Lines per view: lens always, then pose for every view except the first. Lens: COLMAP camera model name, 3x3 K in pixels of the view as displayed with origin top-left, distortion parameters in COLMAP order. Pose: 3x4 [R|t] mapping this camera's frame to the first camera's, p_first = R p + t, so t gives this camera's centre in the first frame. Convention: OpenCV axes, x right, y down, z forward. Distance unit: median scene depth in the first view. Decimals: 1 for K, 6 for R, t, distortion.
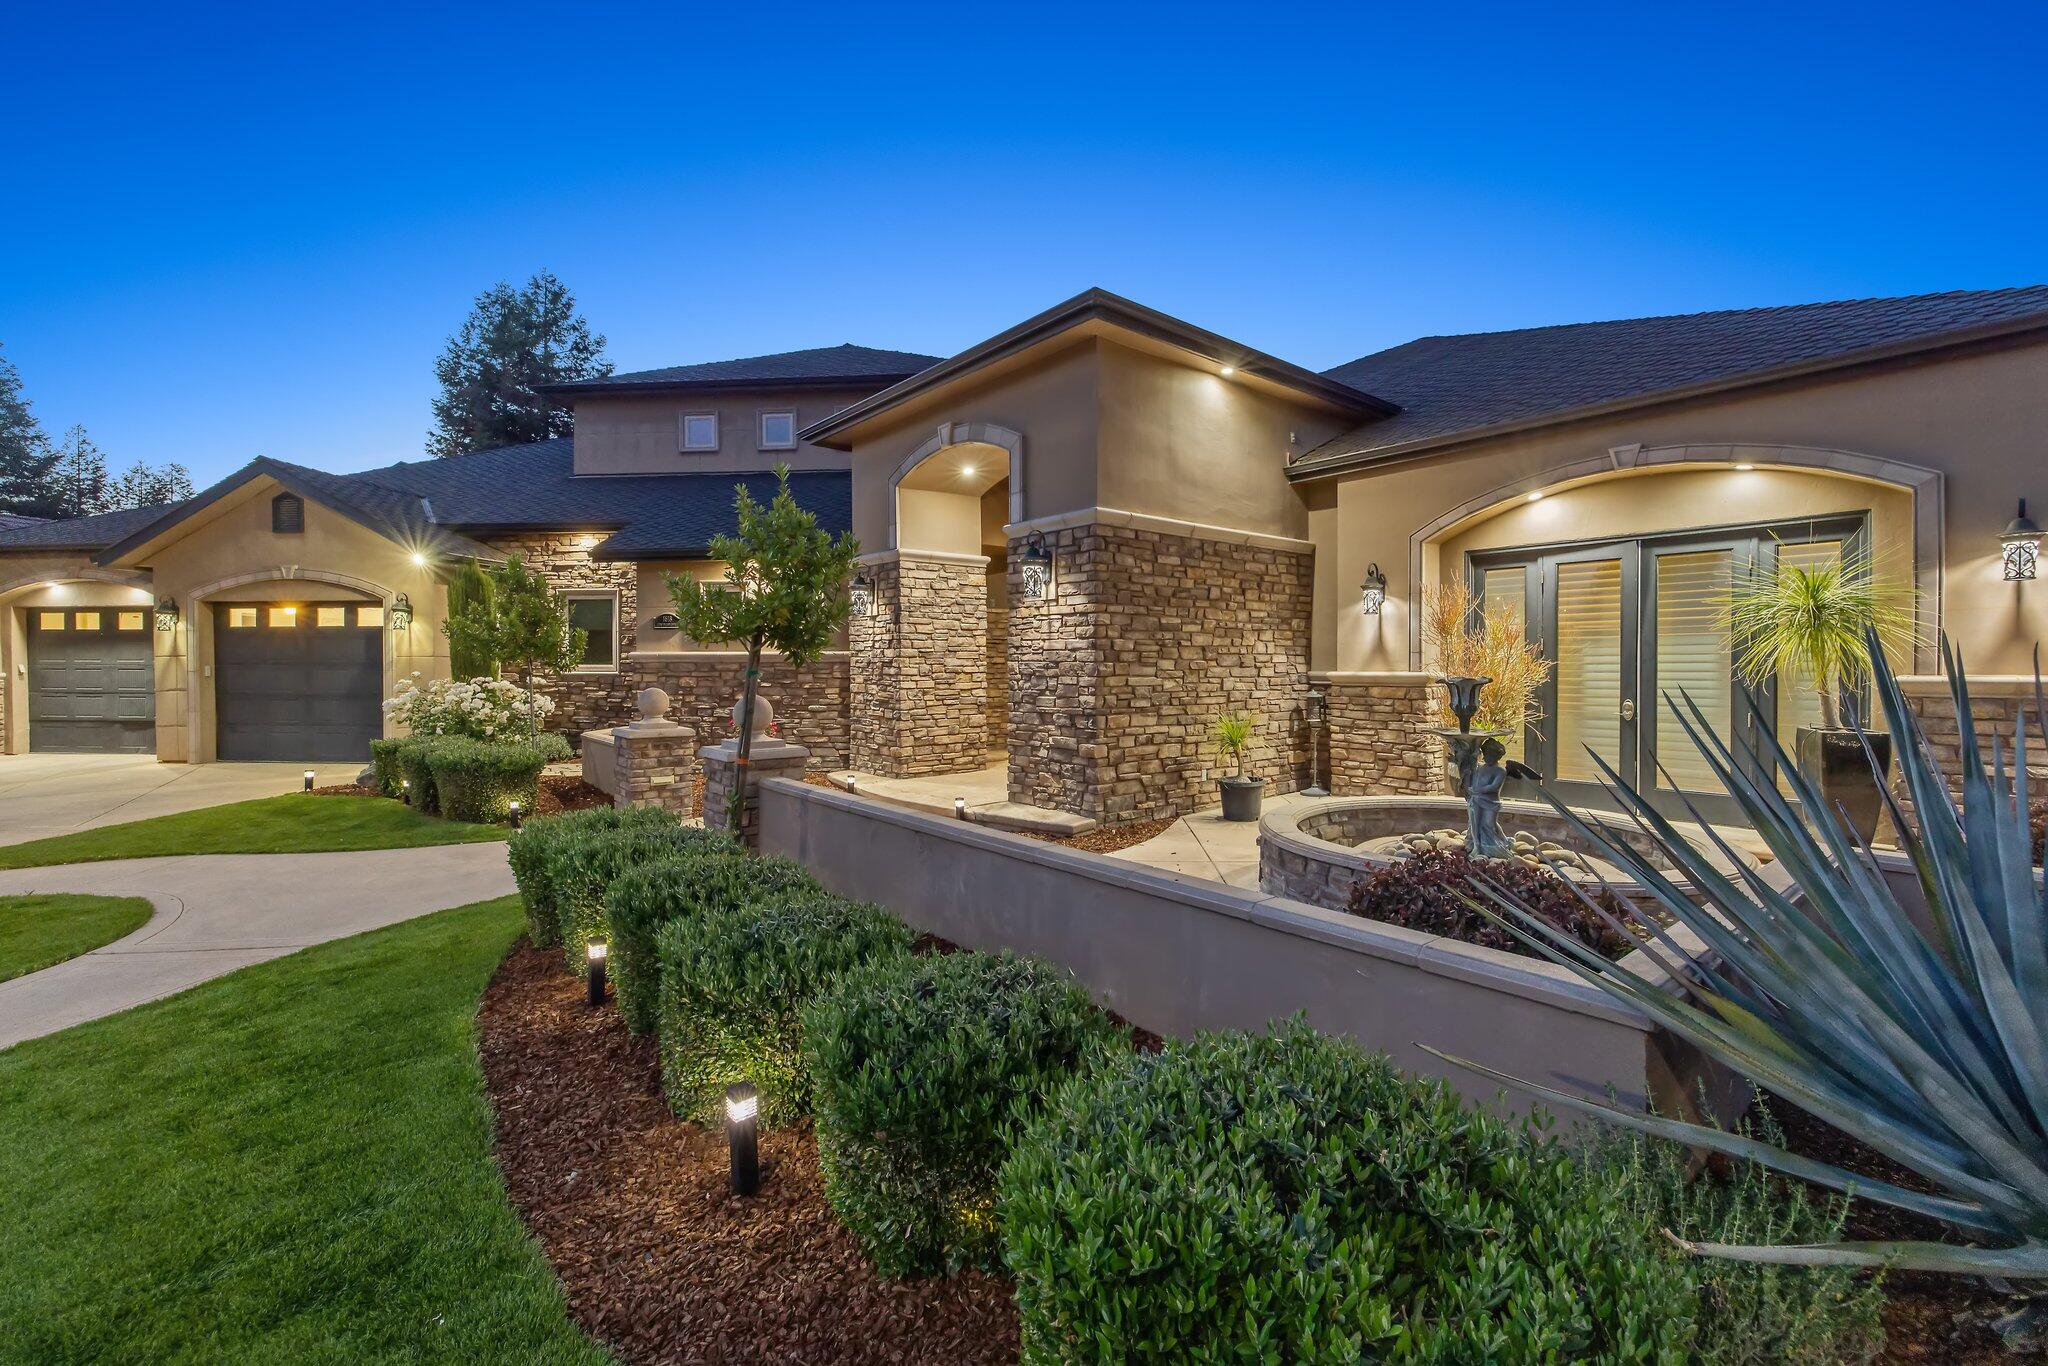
lens RADIAL K [[856.0, 0, 1028.9], [0, 856.0, 674.9], [0, 0, 1]] dist [-0.000004, 0.000003]
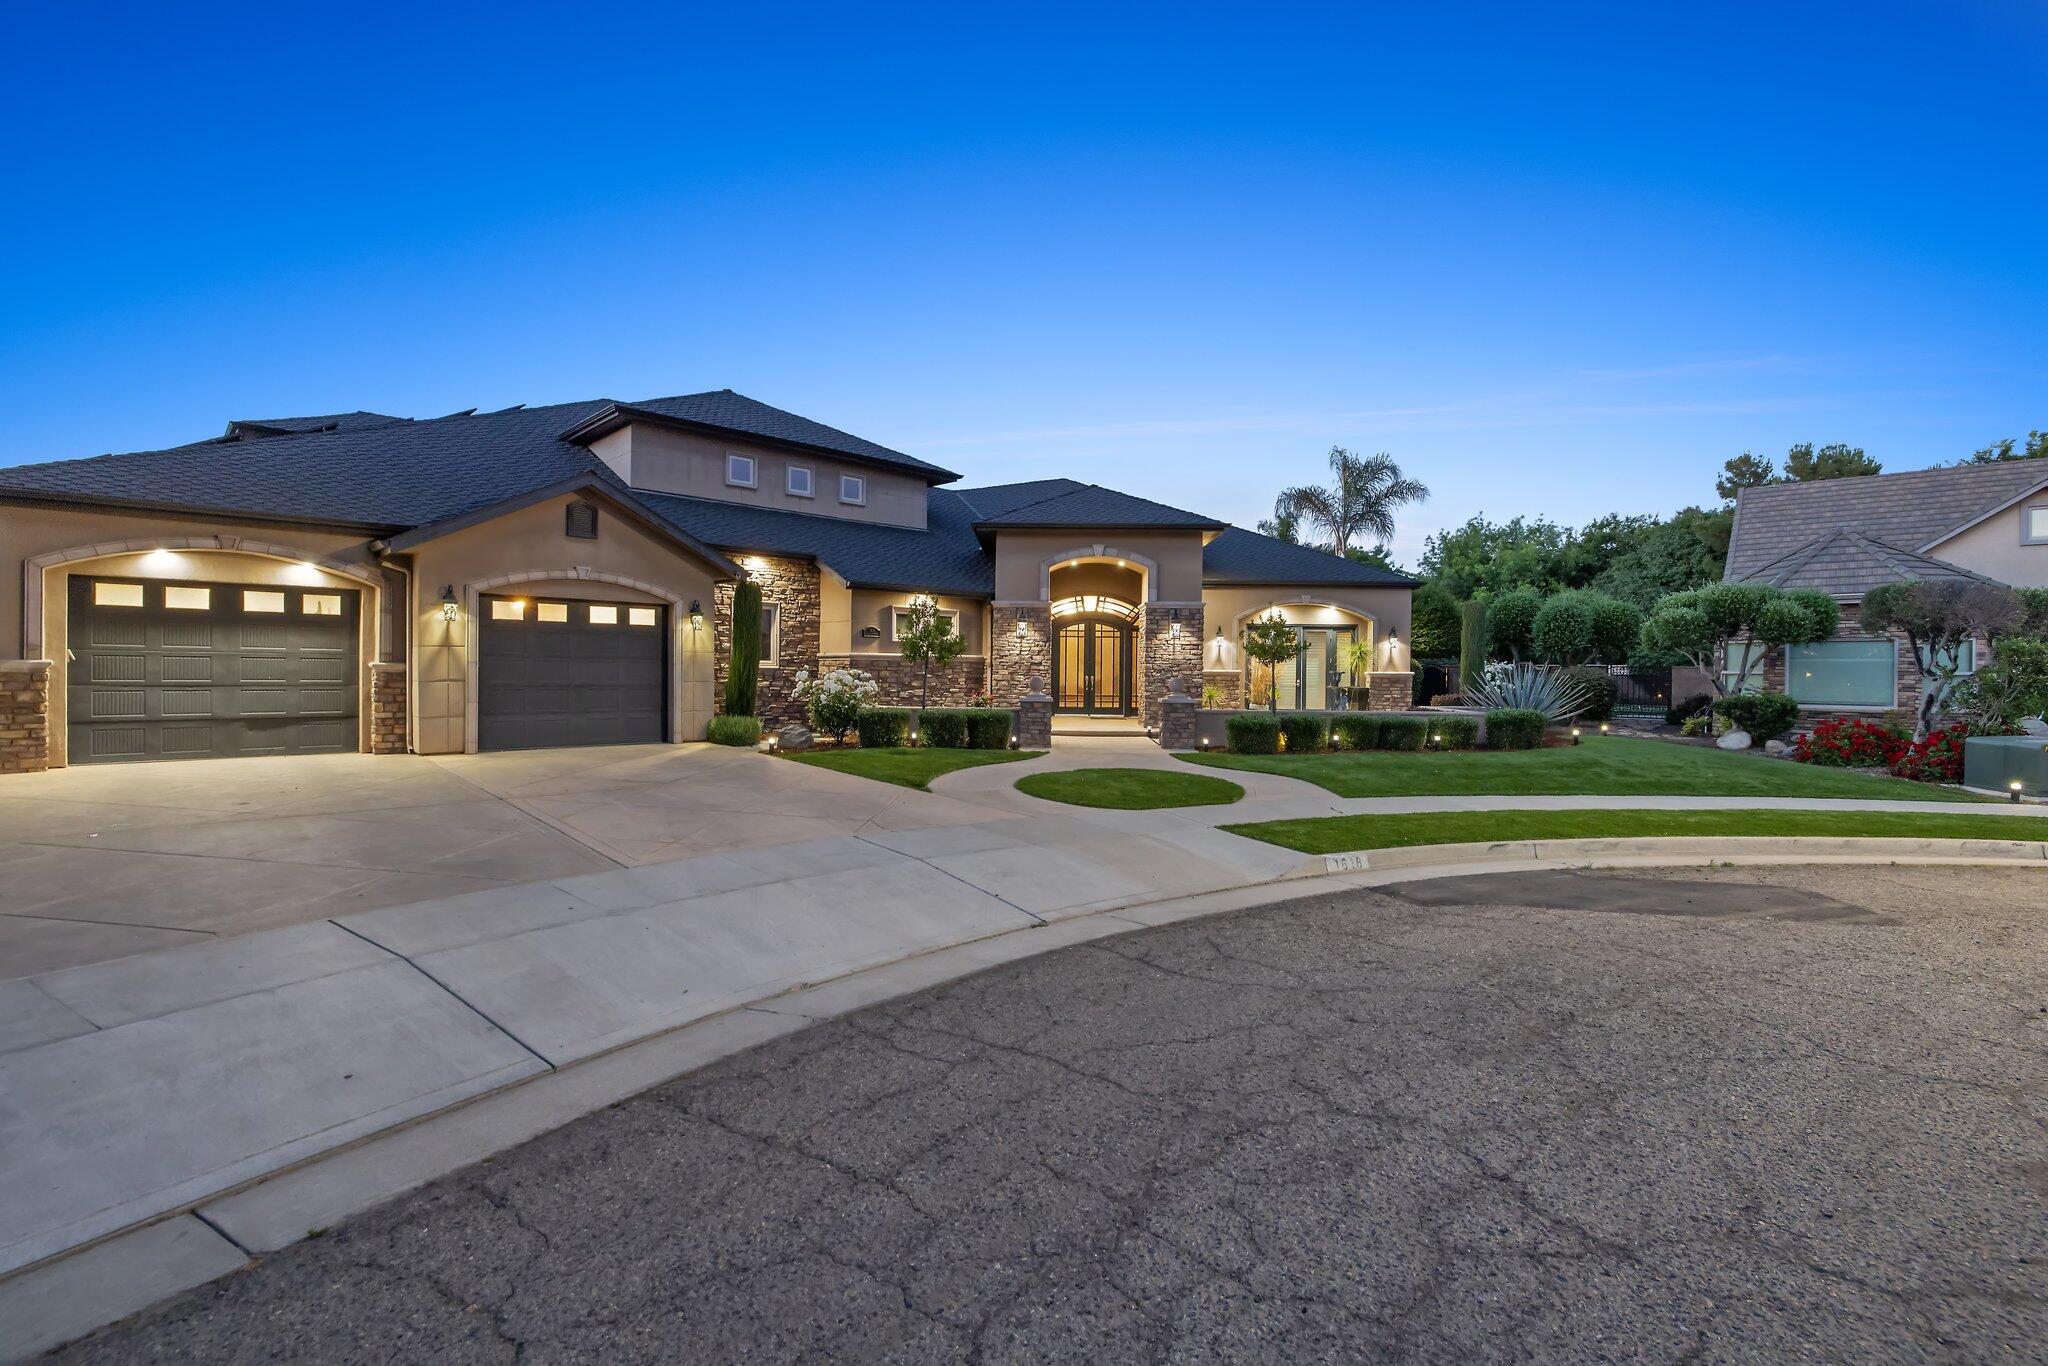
lens RADIAL K [[913.4, 0, 1027.6], [0, 913.4, 670.1], [0, 0, 1]] dist [-0.015450, -0.000040]
pose [[0.644695, 0.006539, 0.764412, -1.459158], [-0.002326, 0.999976, -0.006593, 0.011572], [-0.764436, 0.002472, 0.644695, -0.199079]]
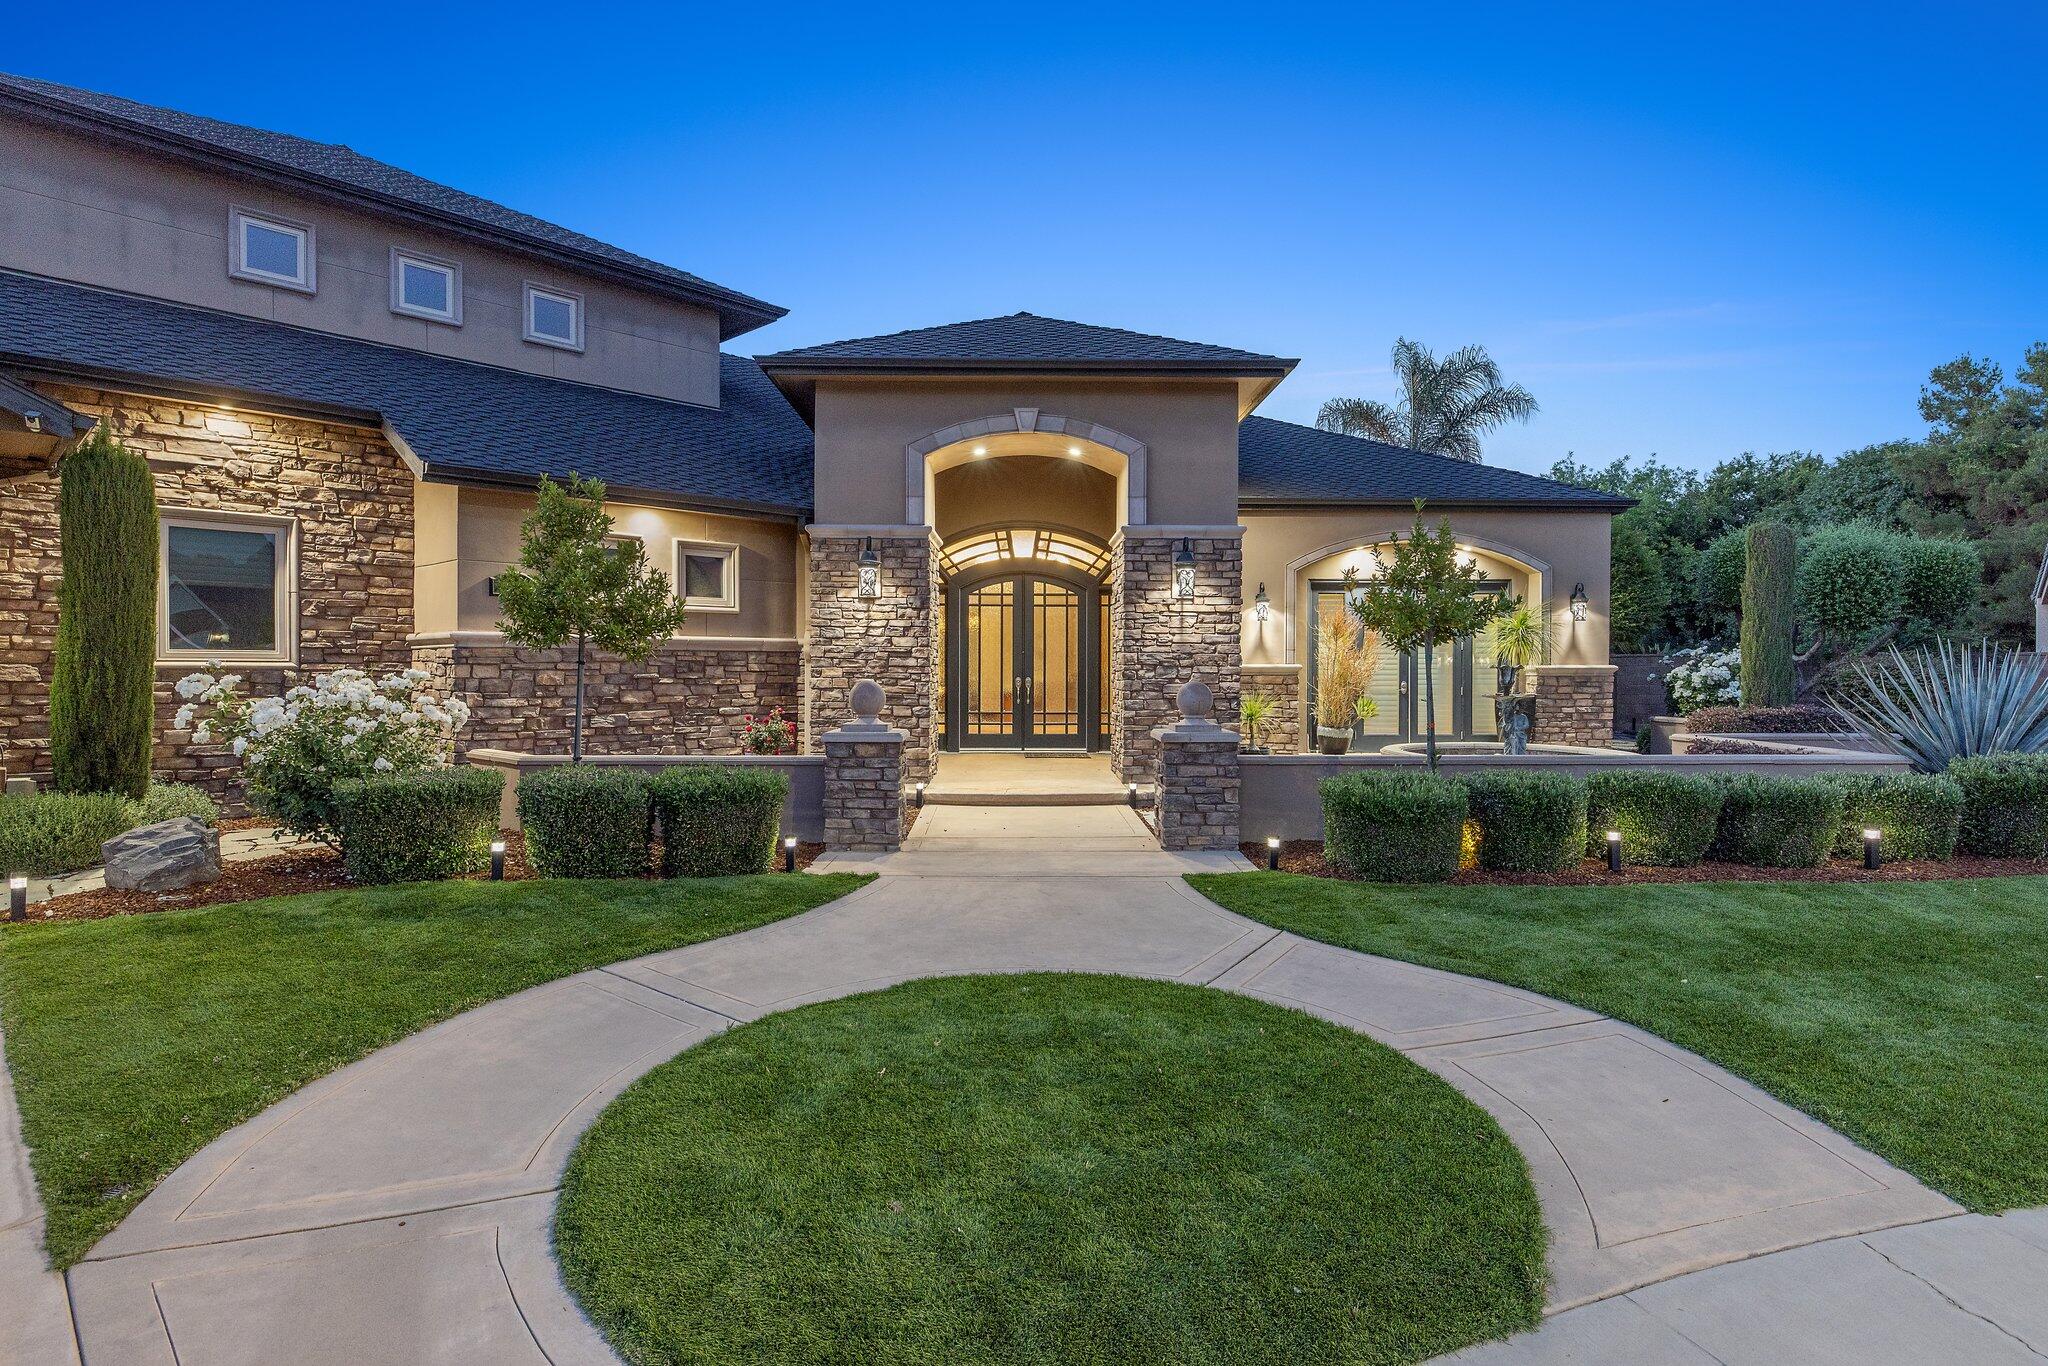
lens RADIAL K [[1041.3, 0, 1022.6], [0, 1041.3, 673.9], [0, 0, 1]] dist [0.001763, 0.000494]
pose [[0.624458, -0.003450, 0.781051, -0.814071], [0.005557, 0.999985, -0.000026, 0.007264], [-0.781039, 0.004357, 0.624467, 0.210863]]
